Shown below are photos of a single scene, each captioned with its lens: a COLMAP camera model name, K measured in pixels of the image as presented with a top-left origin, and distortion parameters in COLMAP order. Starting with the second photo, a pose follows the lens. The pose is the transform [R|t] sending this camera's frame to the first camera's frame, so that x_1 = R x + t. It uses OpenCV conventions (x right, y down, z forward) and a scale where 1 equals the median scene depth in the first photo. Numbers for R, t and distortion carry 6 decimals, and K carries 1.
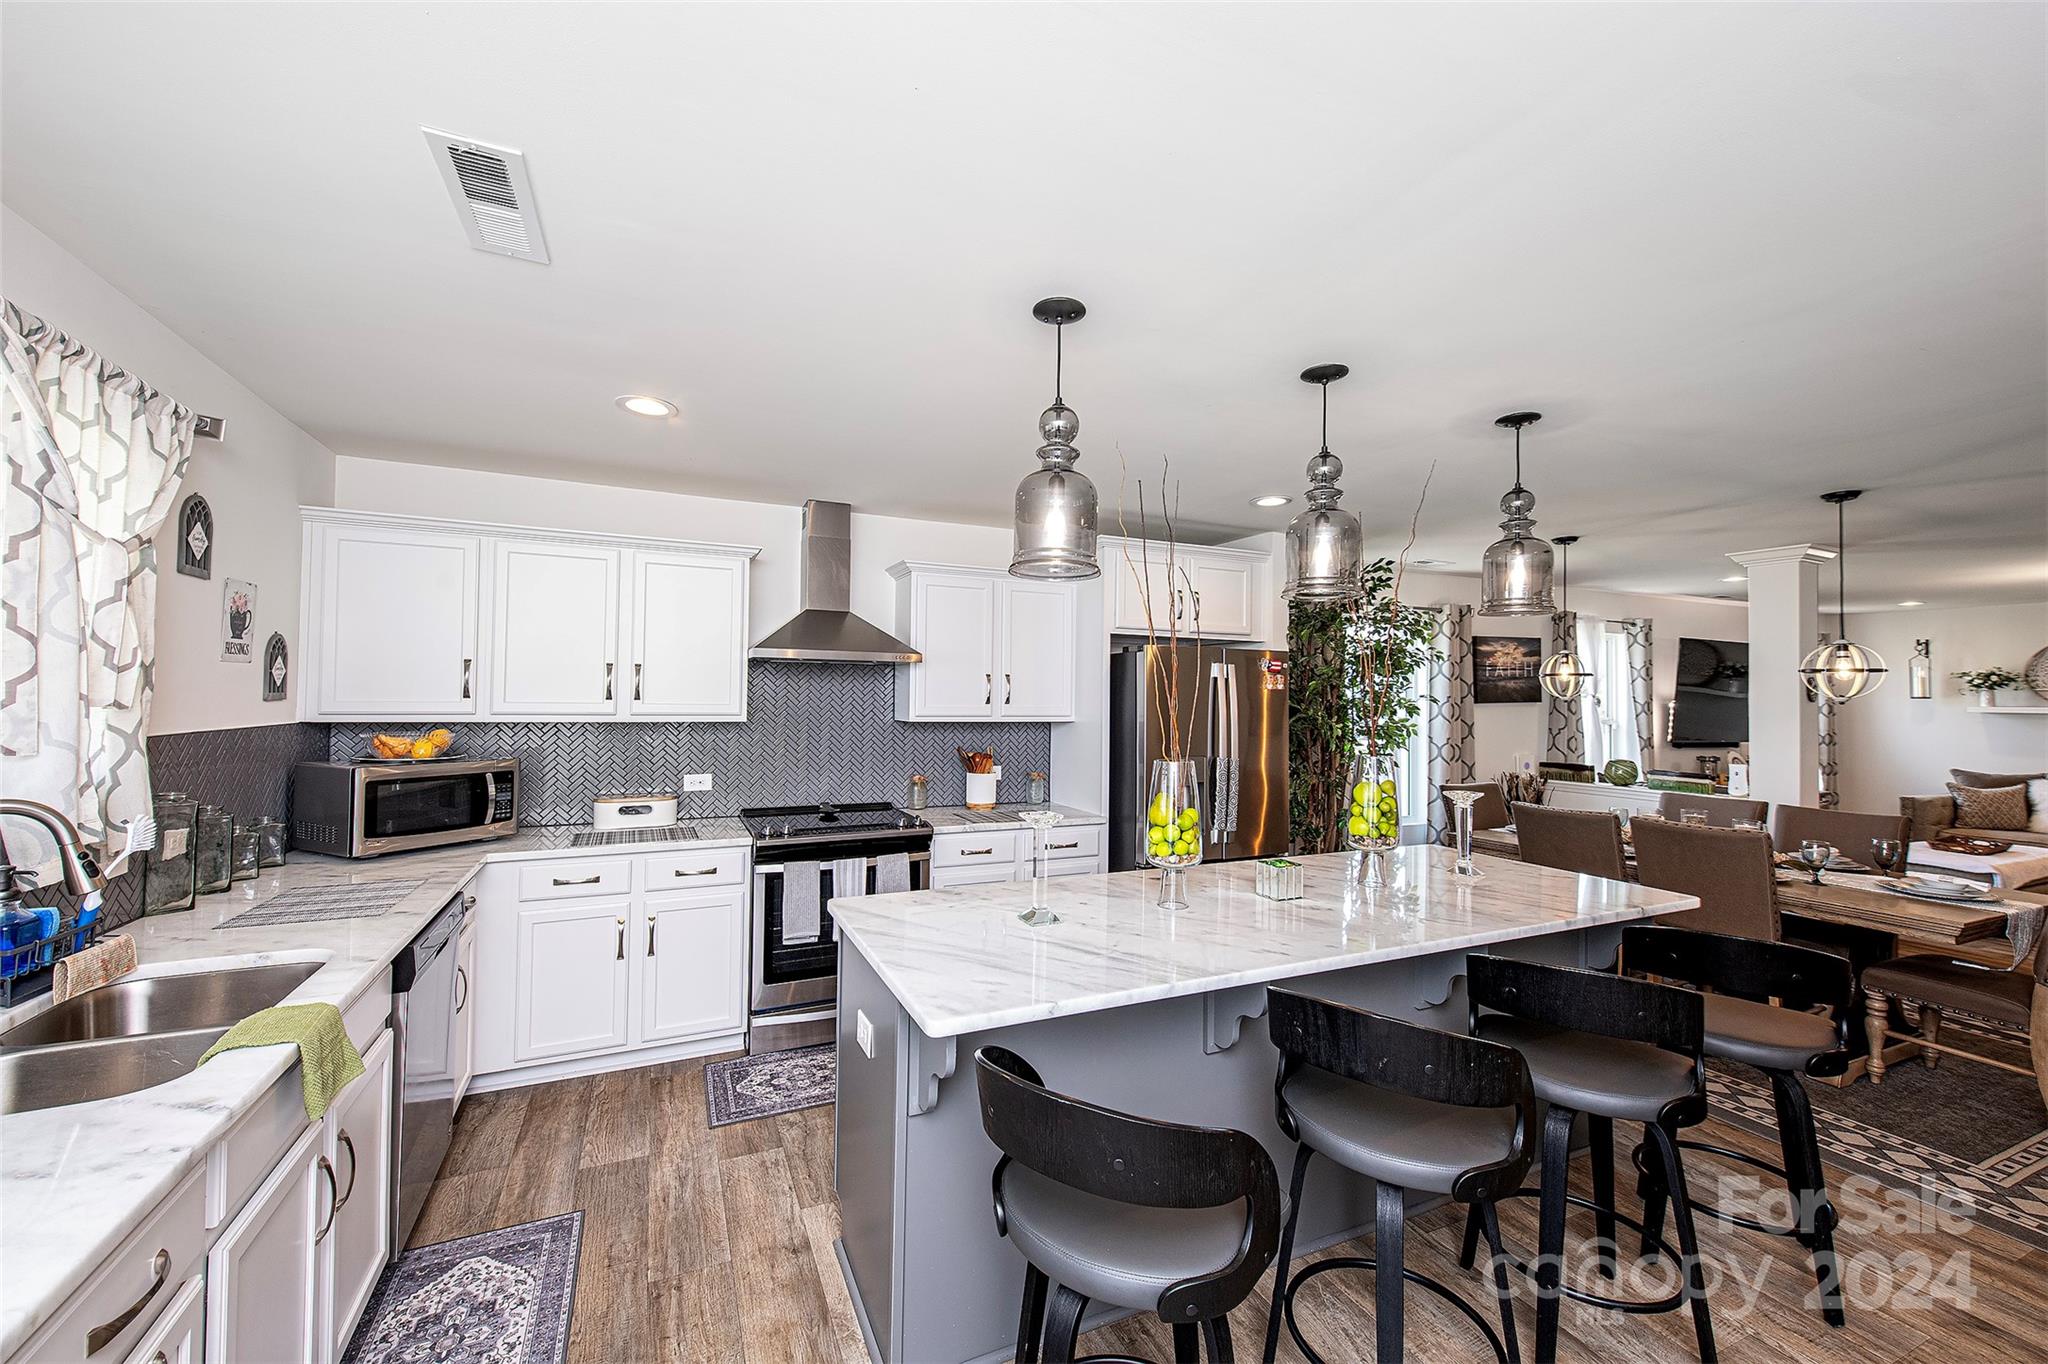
lens RADIAL K [[805.2, 0, 1007.0], [0, 805.2, 674.3], [0, 0, 1]] dist [0.000286, -0.000114]
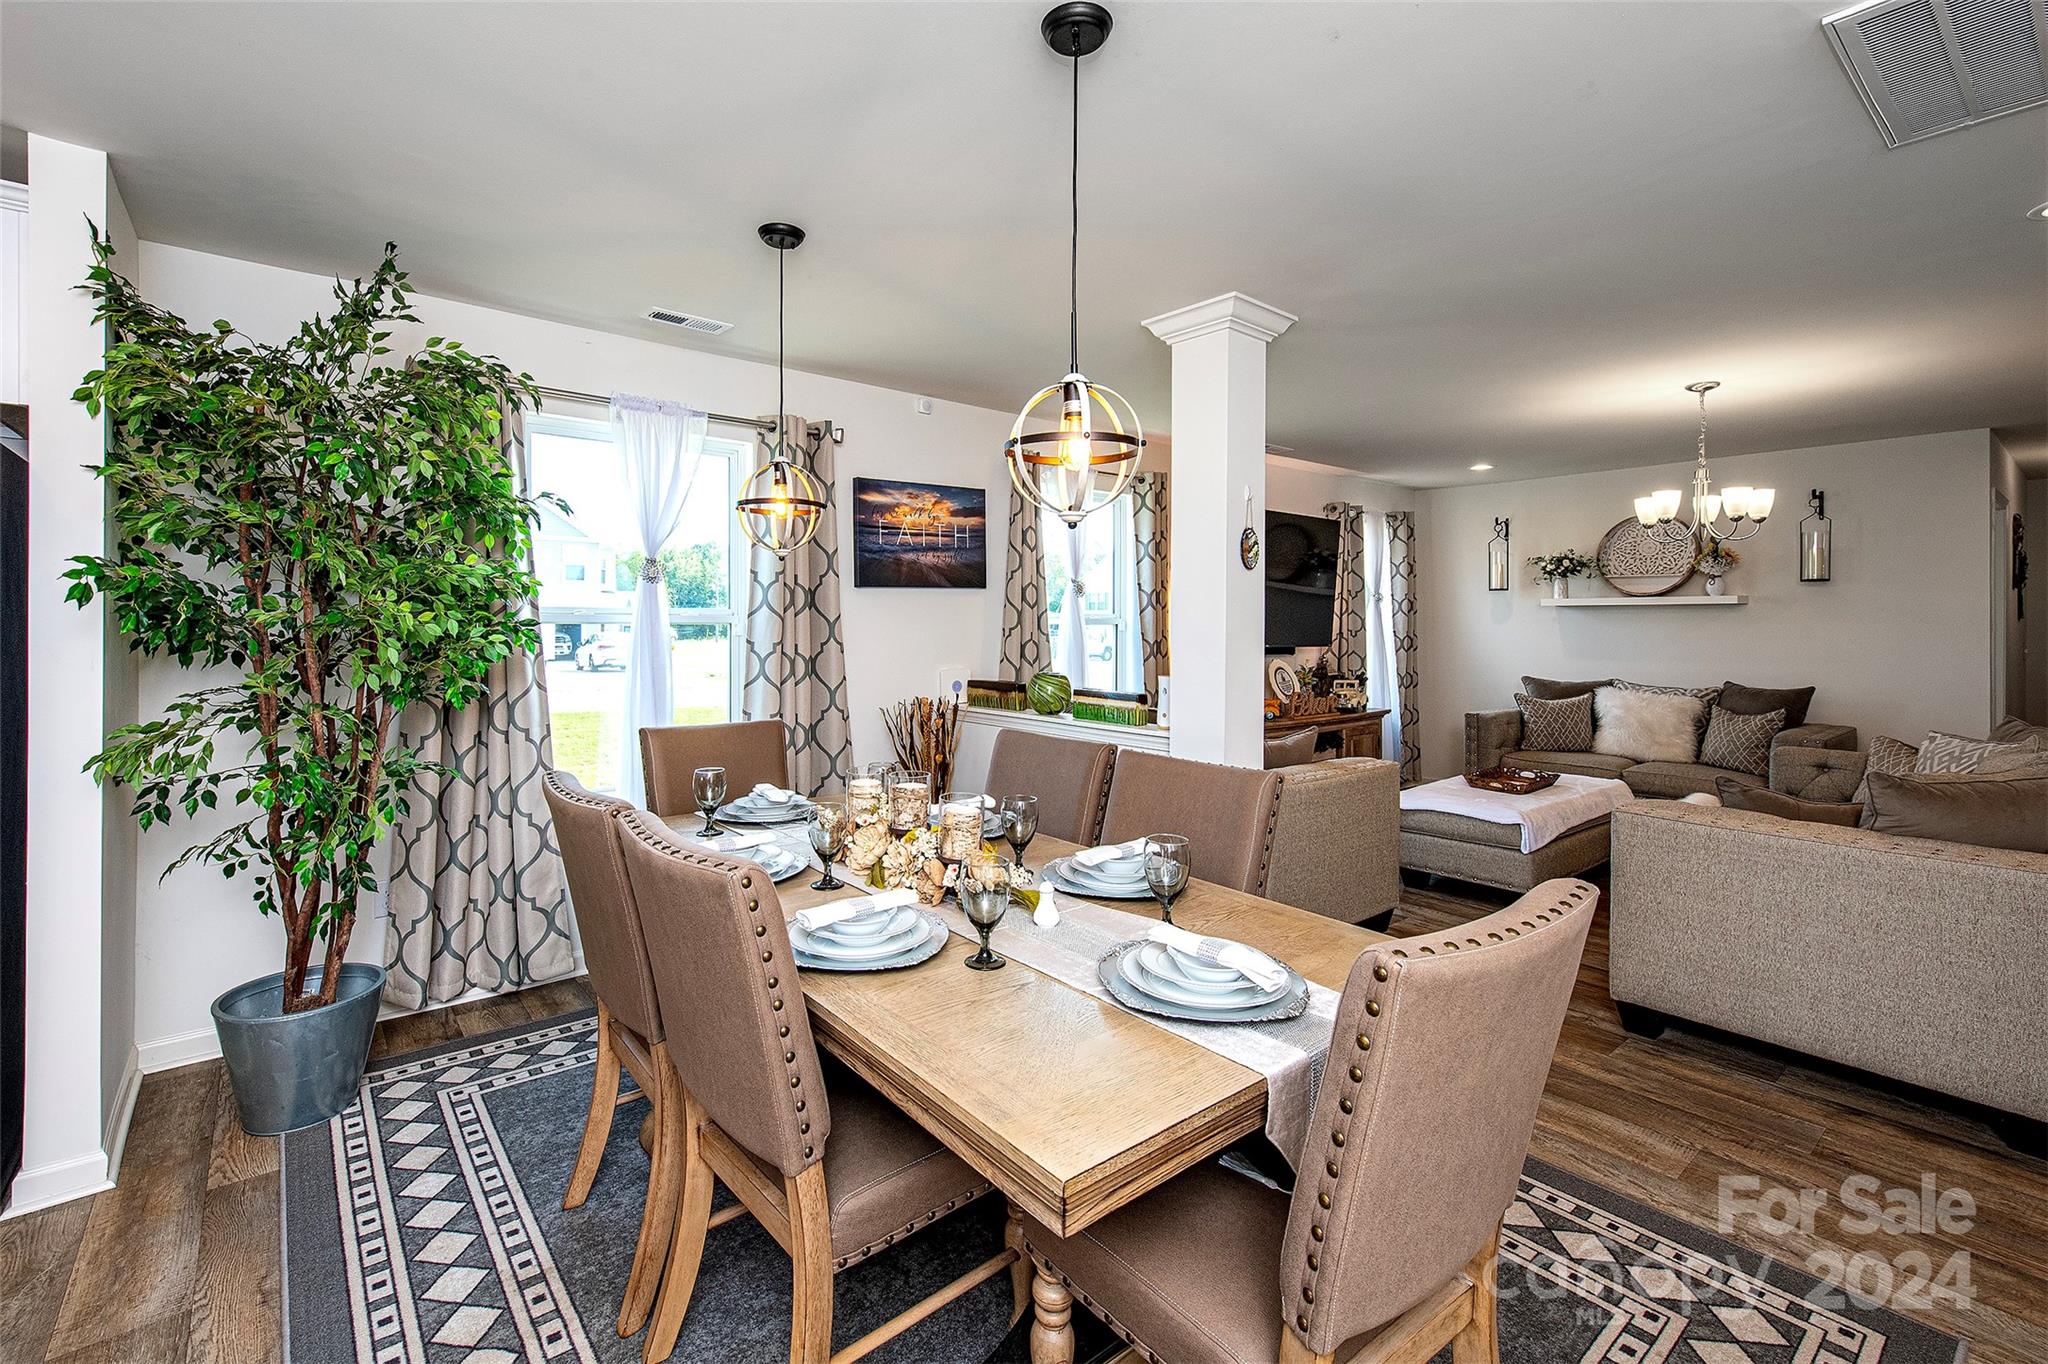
lens RADIAL K [[883.8, 0, 971.5], [0, 883.8, 620.1], [0, 0, 1]] dist [0.020348, -0.000960]
pose [[0.969560, -0.008204, 0.244717, 0.450007], [0.001418, 0.999610, 0.027894, 0.038117], [-0.244851, -0.026698, 0.969193, 0.292521]]
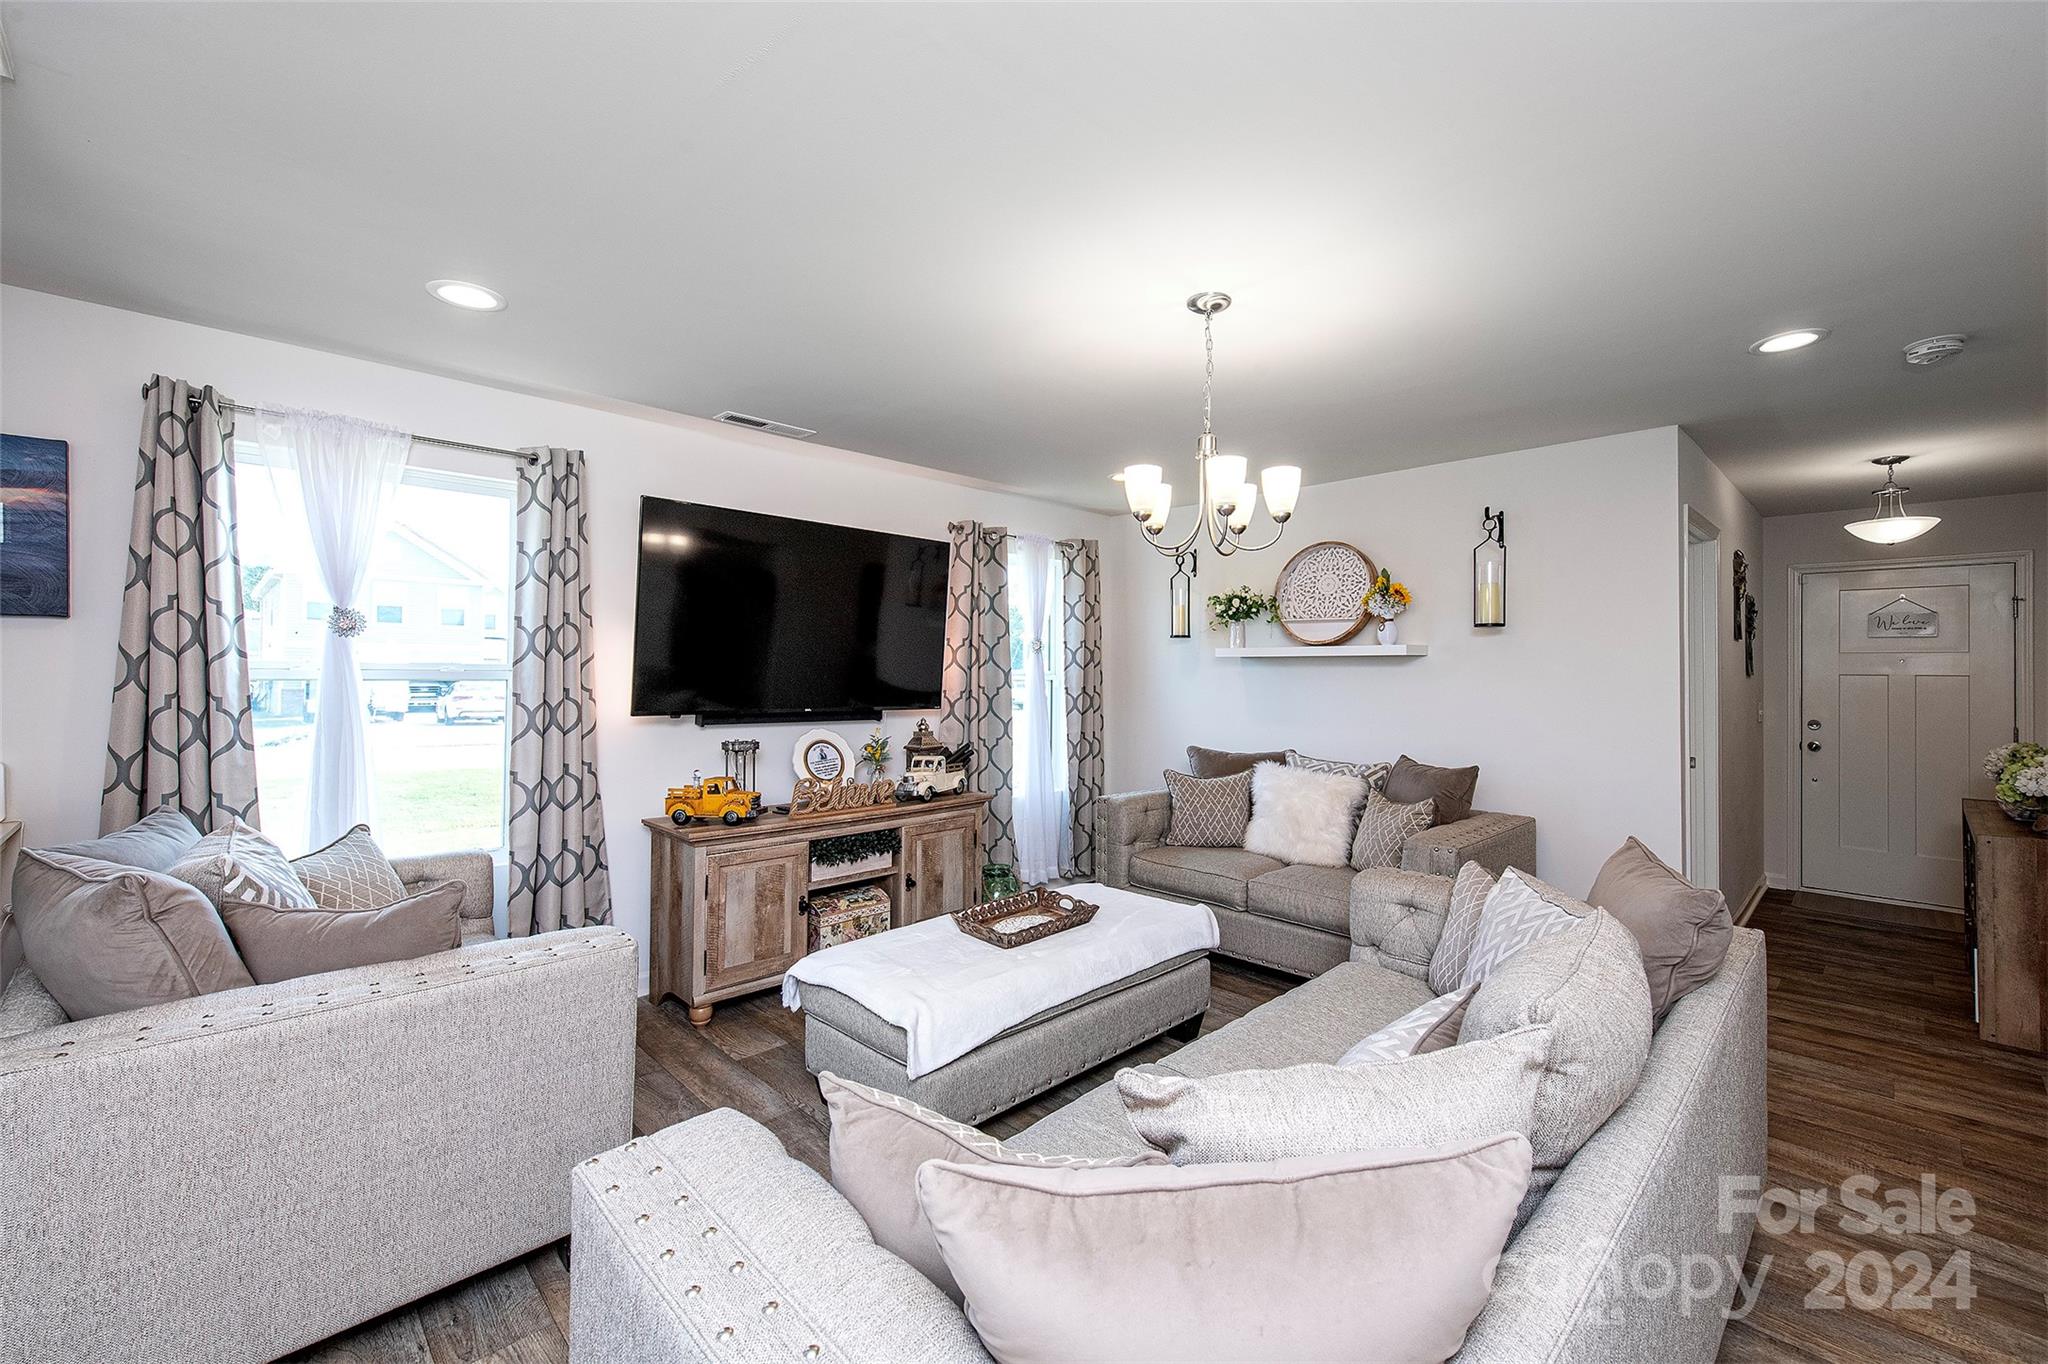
lens RADIAL K [[820.5, 0, 1028.3], [0, 820.5, 669.4], [0, 0, 1]] dist [0.013140, -0.001014]
pose [[0.940619, -0.003374, 0.339448, 0.889922], [-0.005935, 0.999634, 0.026382, 0.043215], [-0.339413, -0.026830, 0.940255, 0.464686]]
